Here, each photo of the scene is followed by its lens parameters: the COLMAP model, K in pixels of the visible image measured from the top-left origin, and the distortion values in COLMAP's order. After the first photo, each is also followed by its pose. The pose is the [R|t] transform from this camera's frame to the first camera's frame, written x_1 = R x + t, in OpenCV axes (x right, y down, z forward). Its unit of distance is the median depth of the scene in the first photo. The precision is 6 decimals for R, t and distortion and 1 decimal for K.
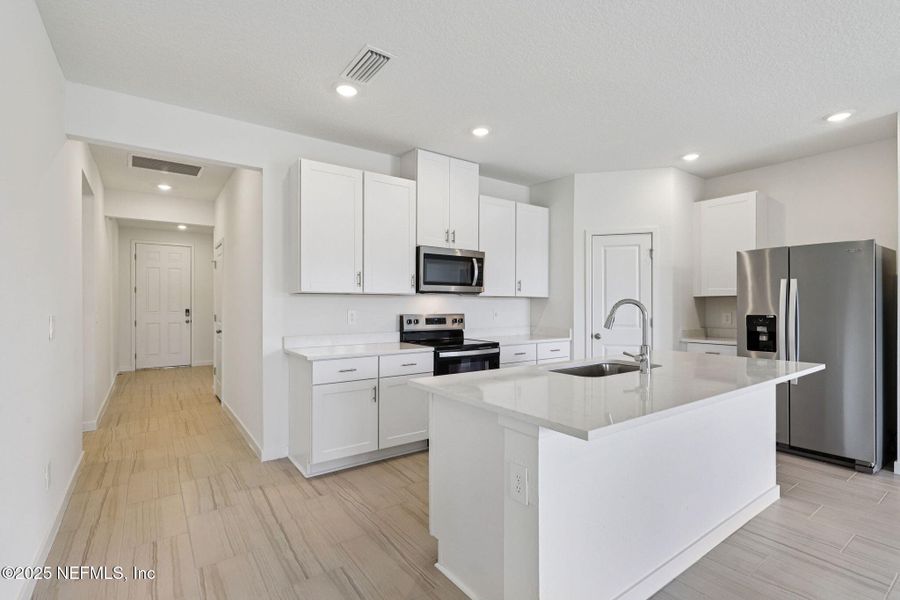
lens RADIAL K [[408.7, 0, 442.0], [0, 408.7, 301.4], [0, 0, 1]] dist [0.002817, -0.000492]
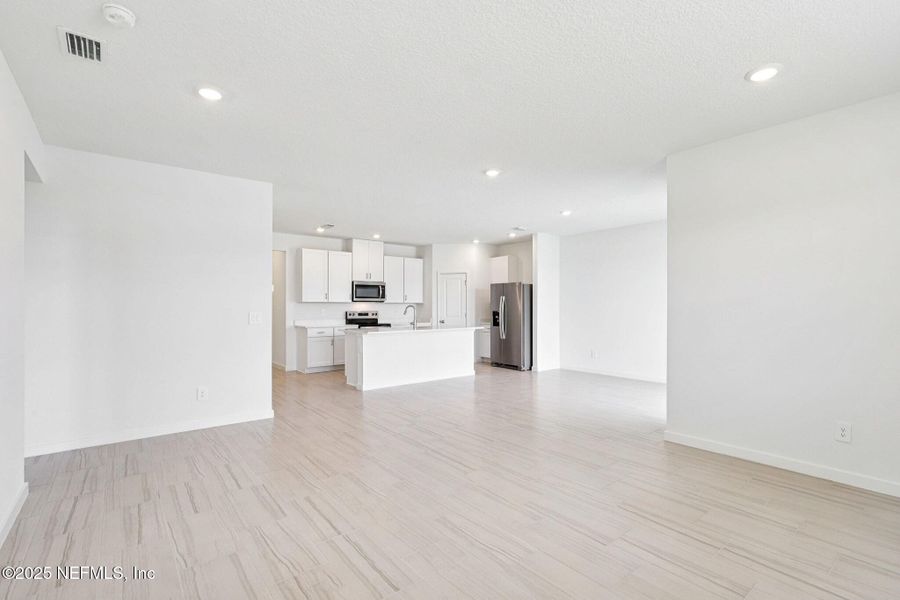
lens RADIAL K [[408.7, 0, 442.3], [0, 408.7, 301.1], [0, 0, 1]] dist [0.002817, -0.000492]
pose [[0.999226, 0.000619, 0.039335, 0.331324], [-0.000476, 0.999993, -0.003626, -0.014613], [-0.039337, 0.003605, 0.999220, -1.231780]]
